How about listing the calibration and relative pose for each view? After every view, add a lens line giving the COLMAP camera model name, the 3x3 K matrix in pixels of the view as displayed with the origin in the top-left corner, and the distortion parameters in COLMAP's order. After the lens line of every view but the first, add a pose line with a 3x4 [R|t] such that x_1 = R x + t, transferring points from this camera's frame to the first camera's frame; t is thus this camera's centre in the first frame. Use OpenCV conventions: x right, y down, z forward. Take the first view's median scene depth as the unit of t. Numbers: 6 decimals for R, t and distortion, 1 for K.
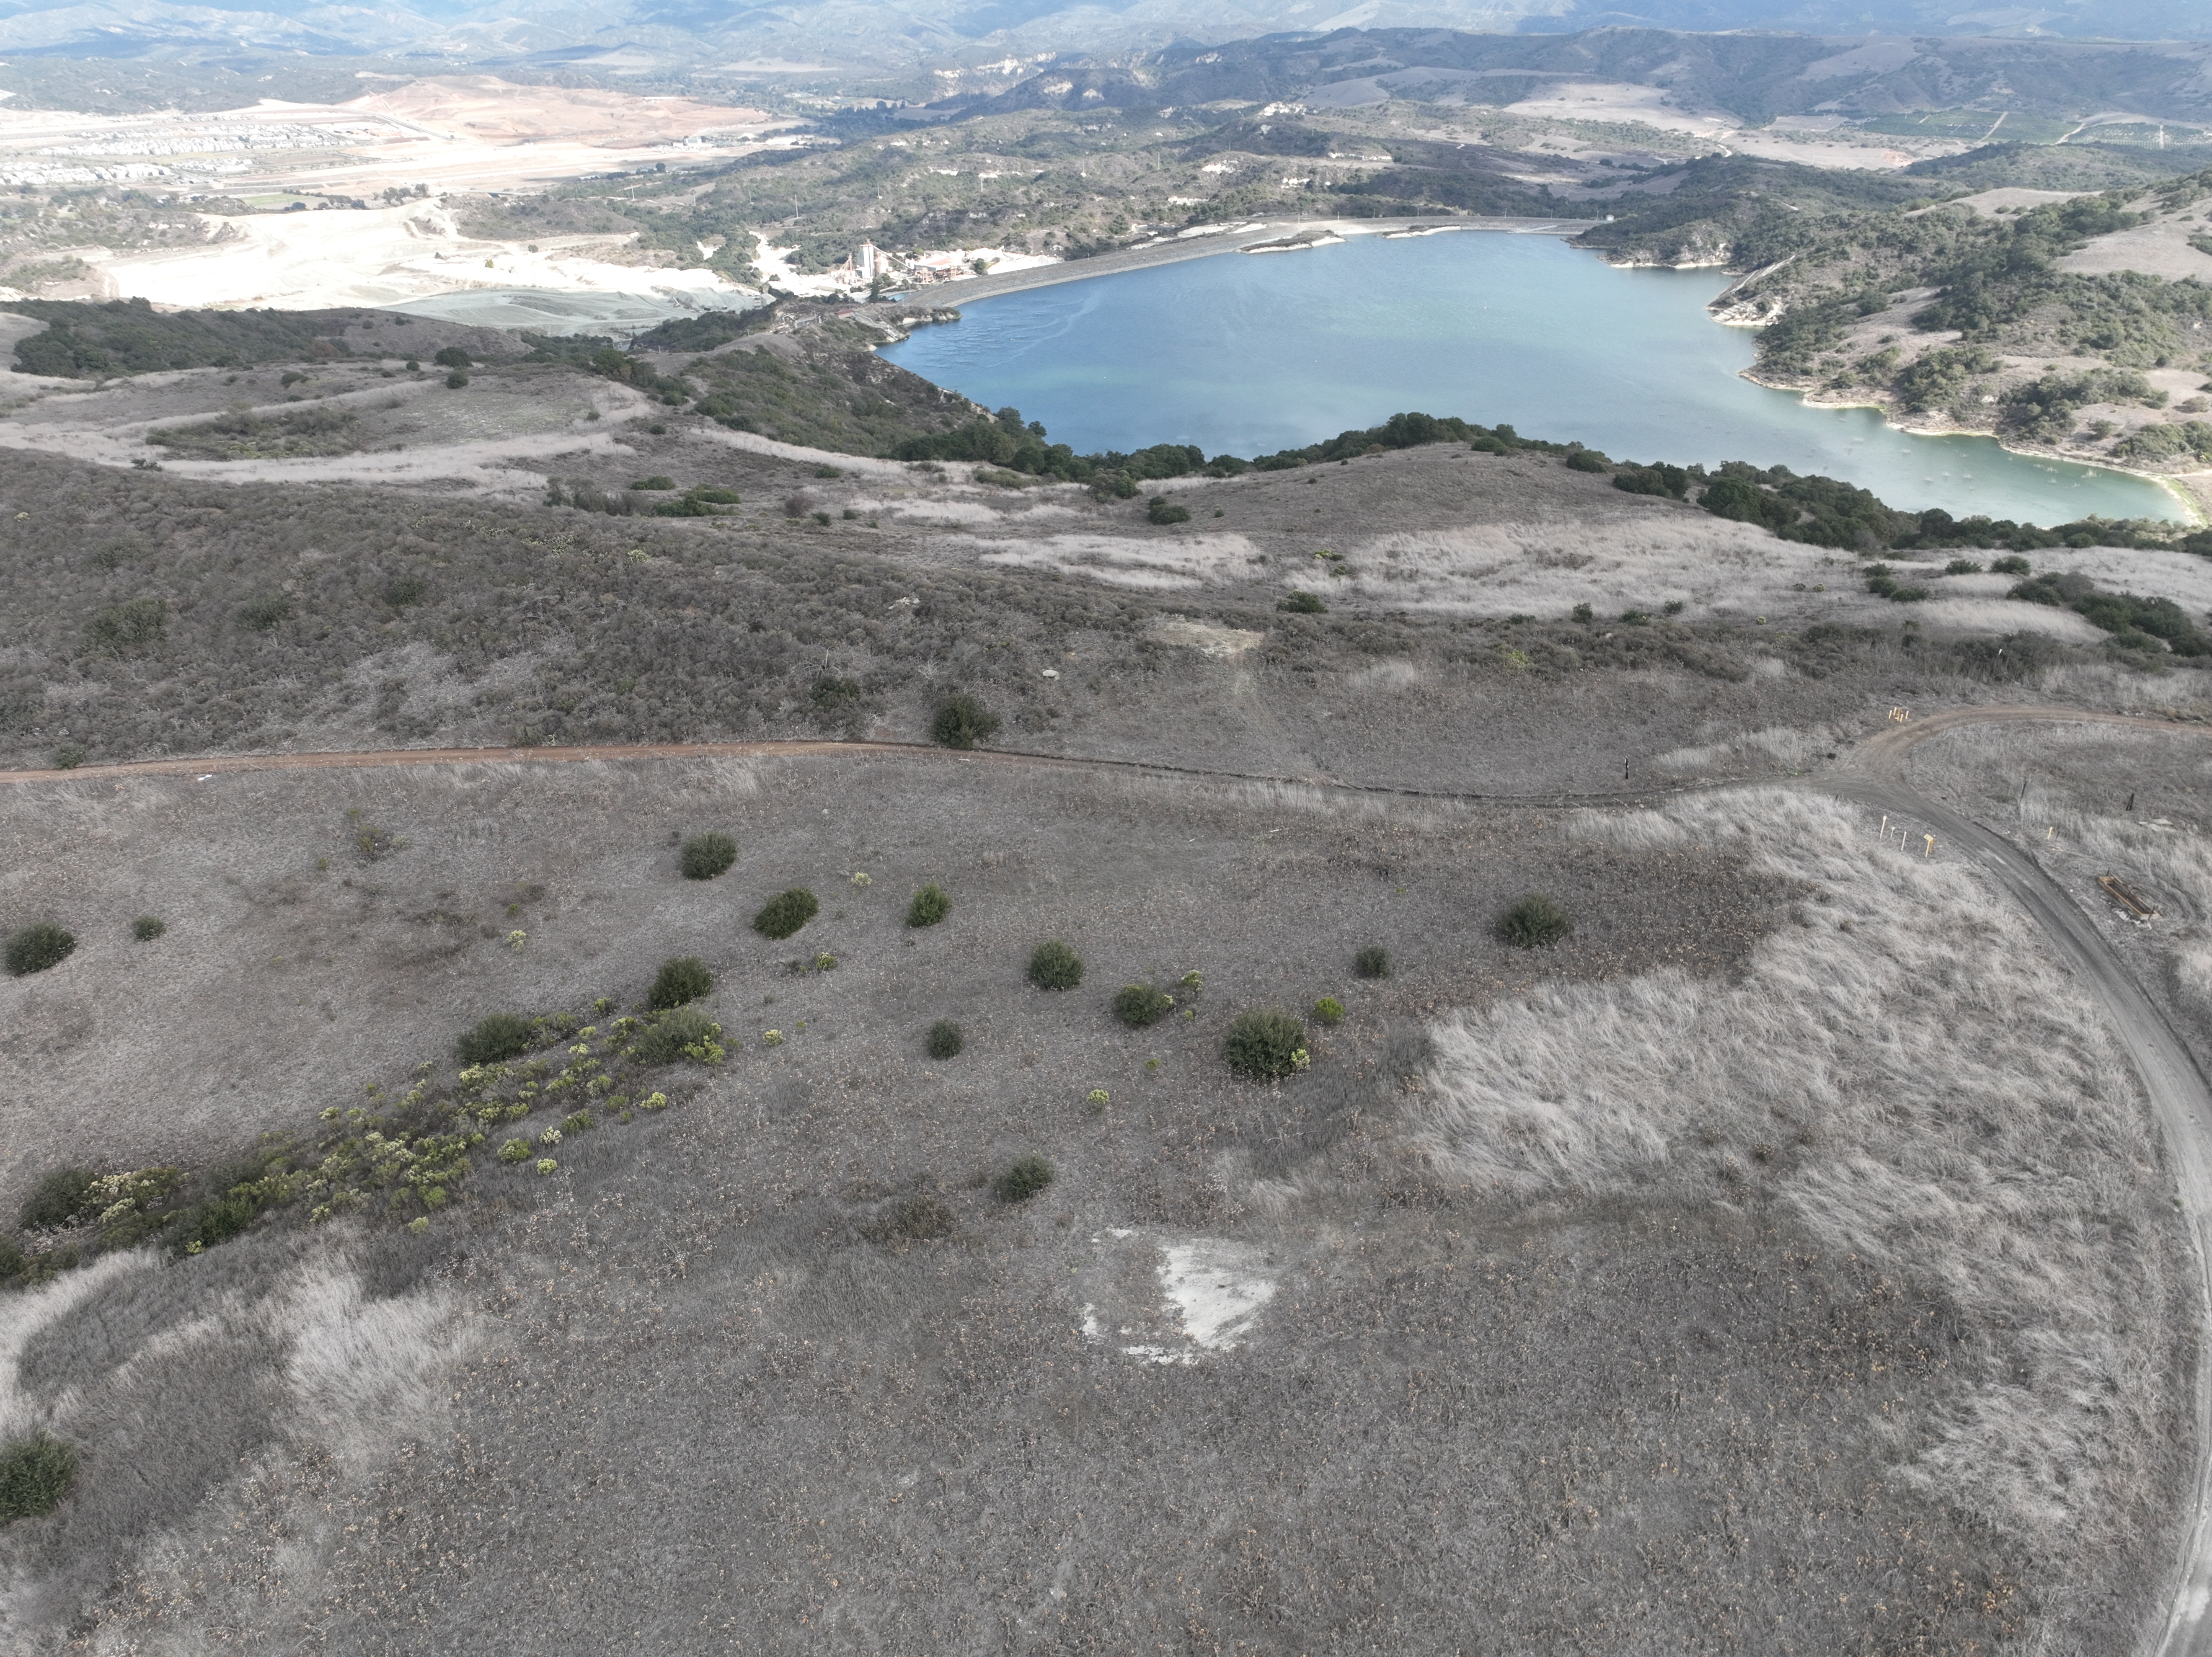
lens RADIAL K [[1564.5, 0, 1107.2], [0, 1564.5, 824.9], [0, 0, 1]] dist [-0.004826, 0.027835]
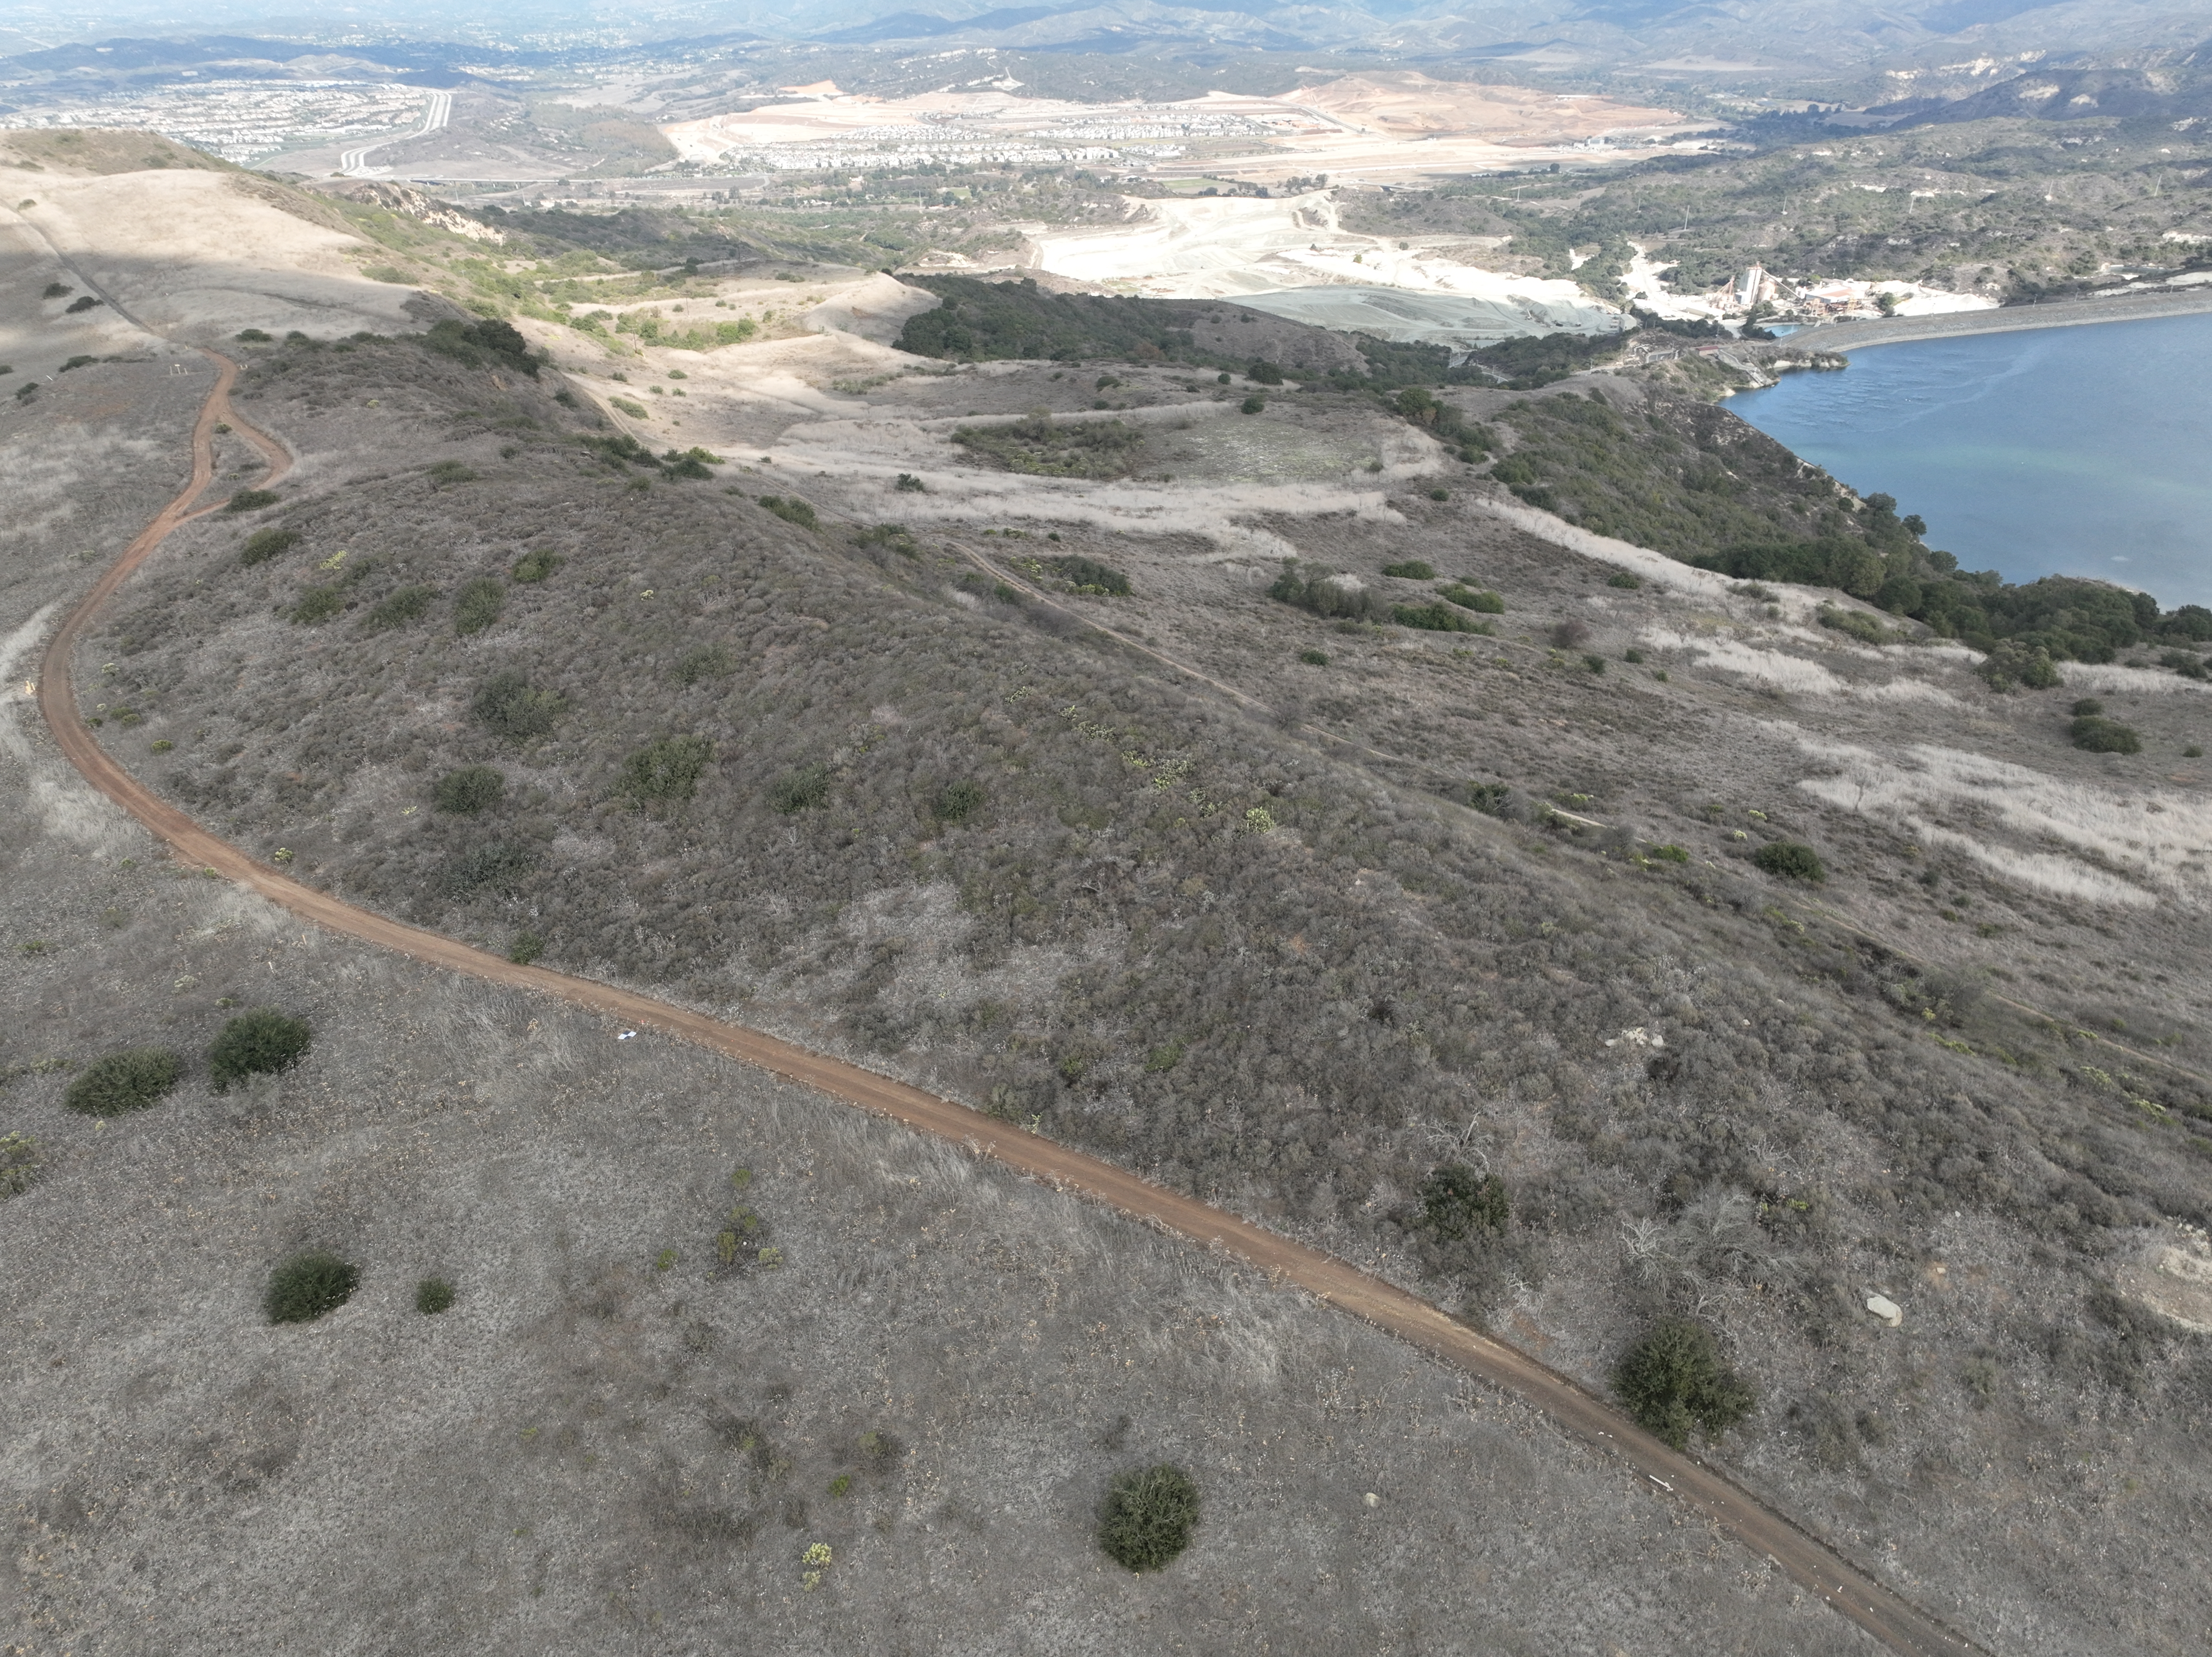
lens RADIAL K [[1564.5, 0, 1107.2], [0, 1564.5, 824.9], [0, 0, 1]] dist [-0.004826, 0.027835]
pose [[0.868189, 0.230378, -0.439515, -0.009847], [-0.229587, 0.971687, 0.055811, -0.032120], [0.439929, 0.052452, 0.896499, 0.060661]]
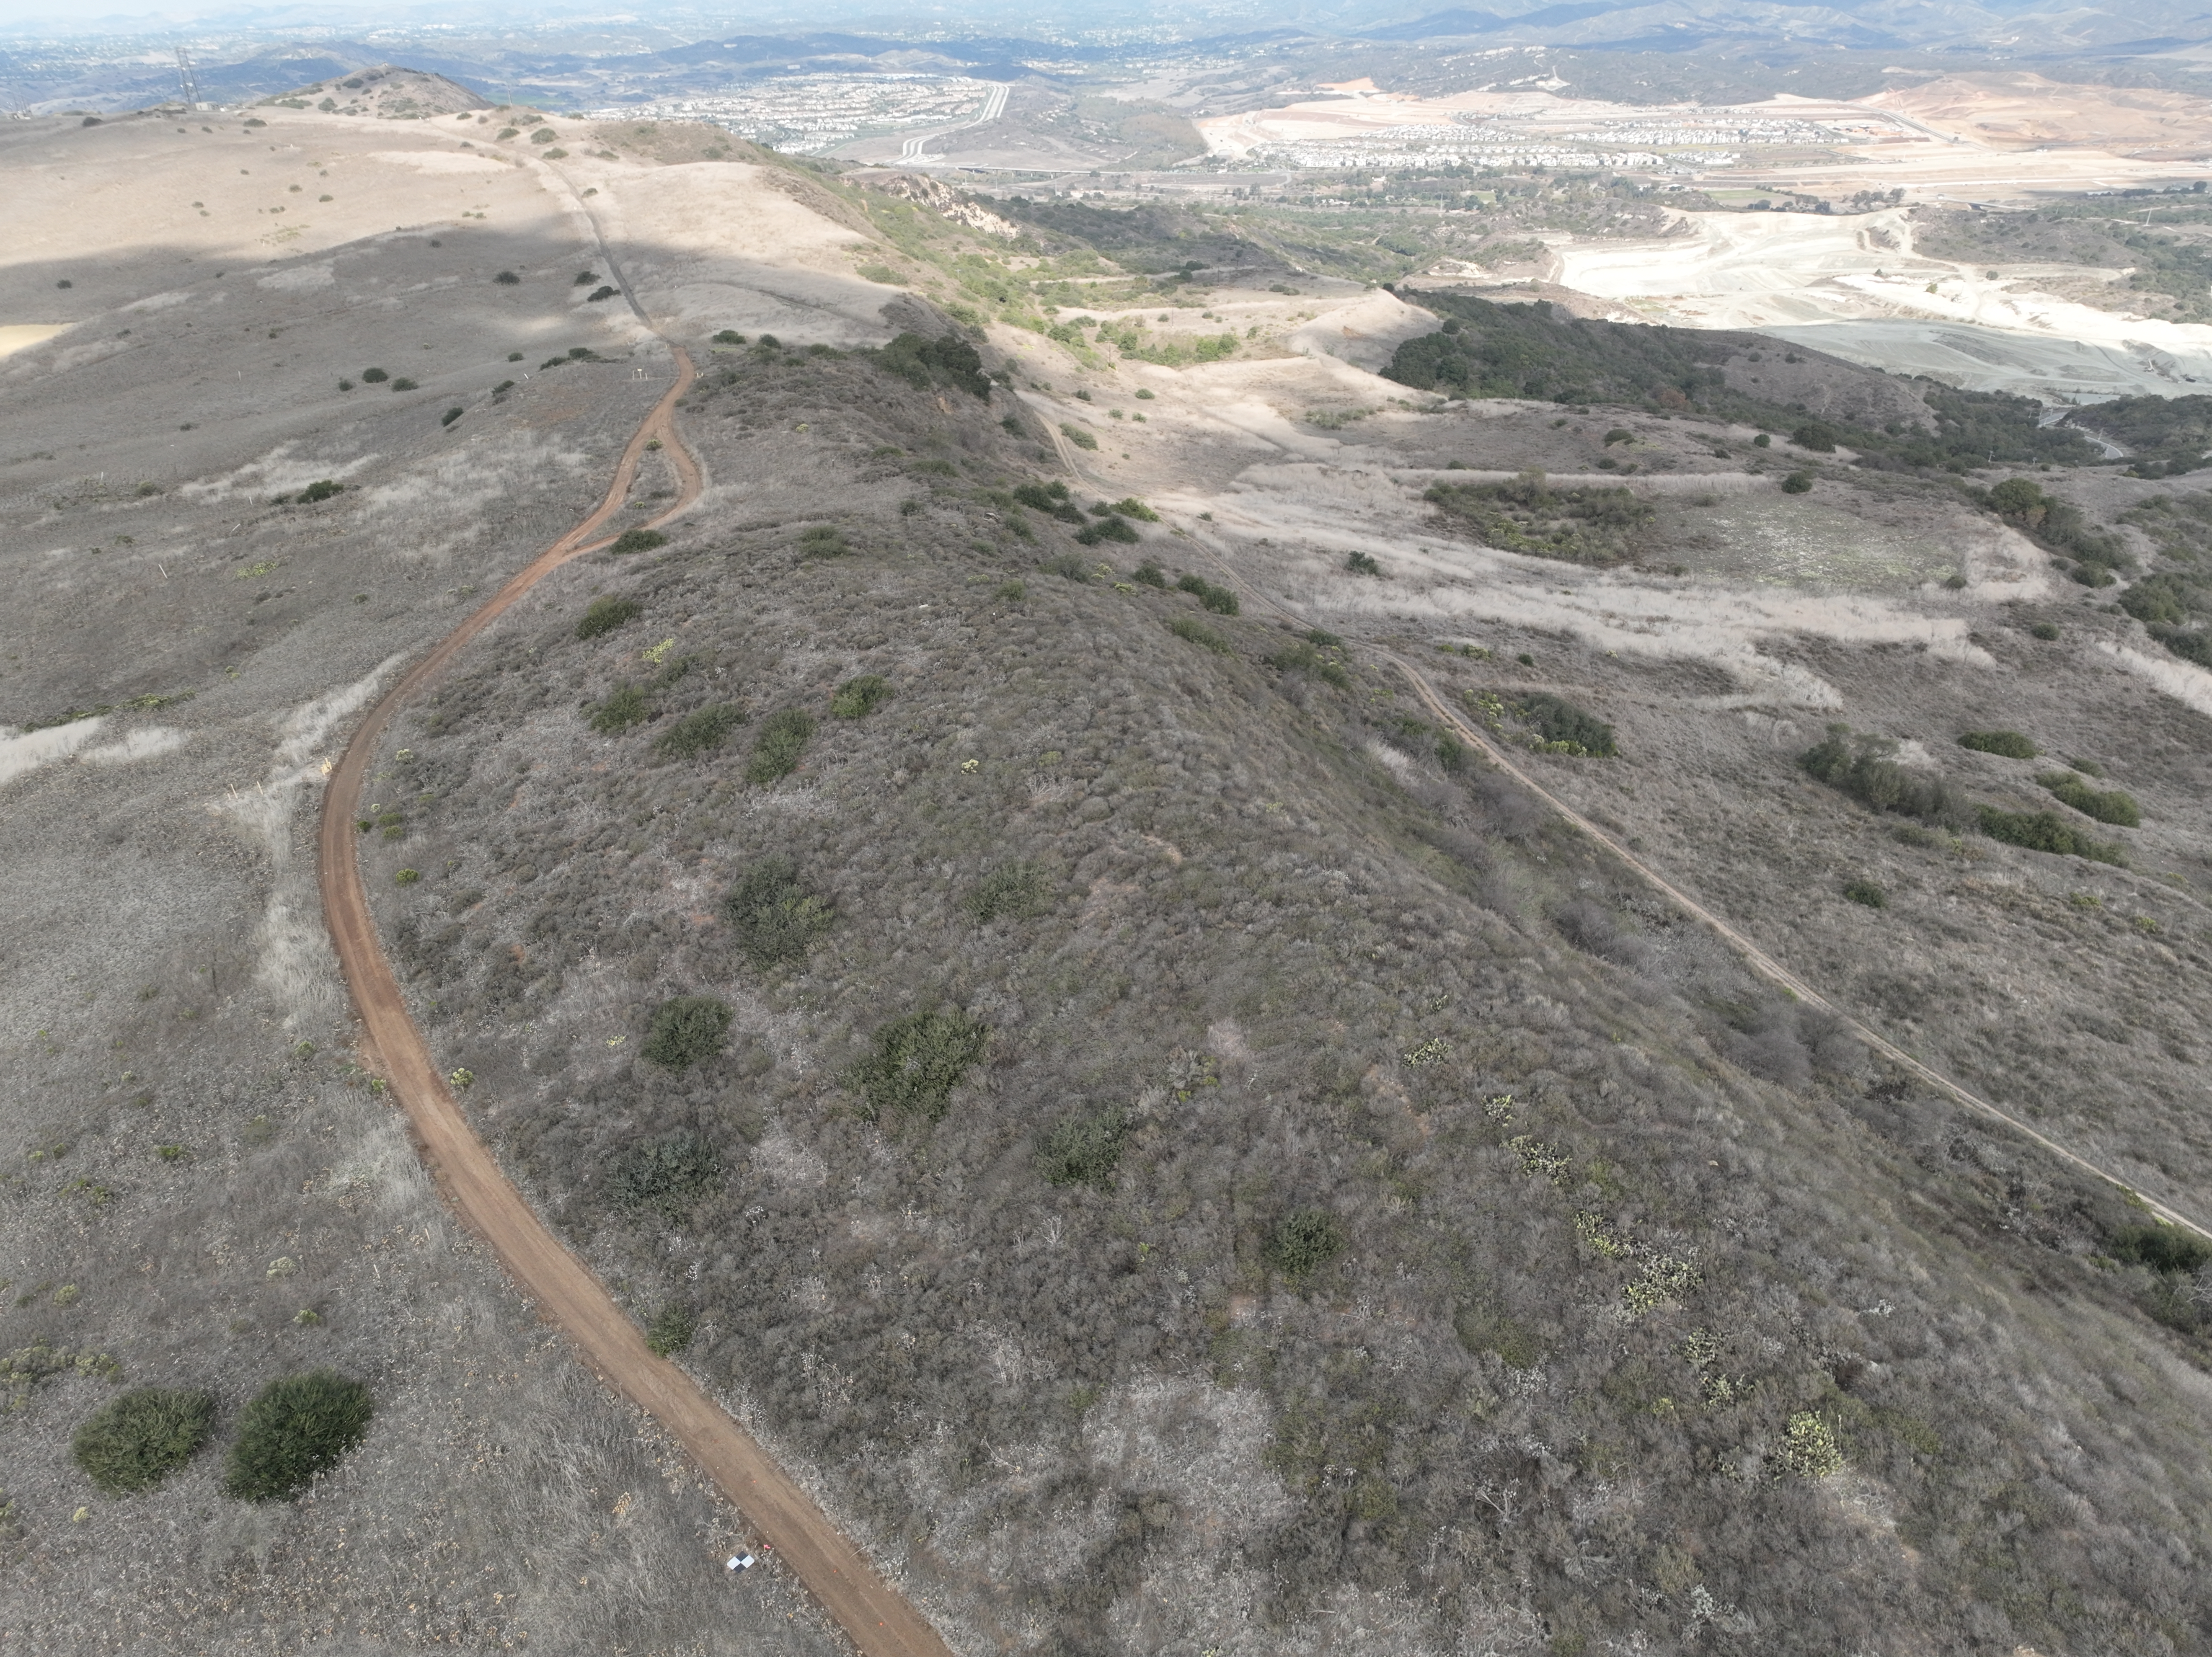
lens RADIAL K [[1564.5, 0, 1107.2], [0, 1564.5, 824.9], [0, 0, 1]] dist [-0.004826, 0.027835]
pose [[0.676025, 0.343695, -0.651816, -0.036403], [-0.341504, 0.929964, 0.136171, -0.050978], [0.652967, 0.130542, 0.746052, 0.096881]]
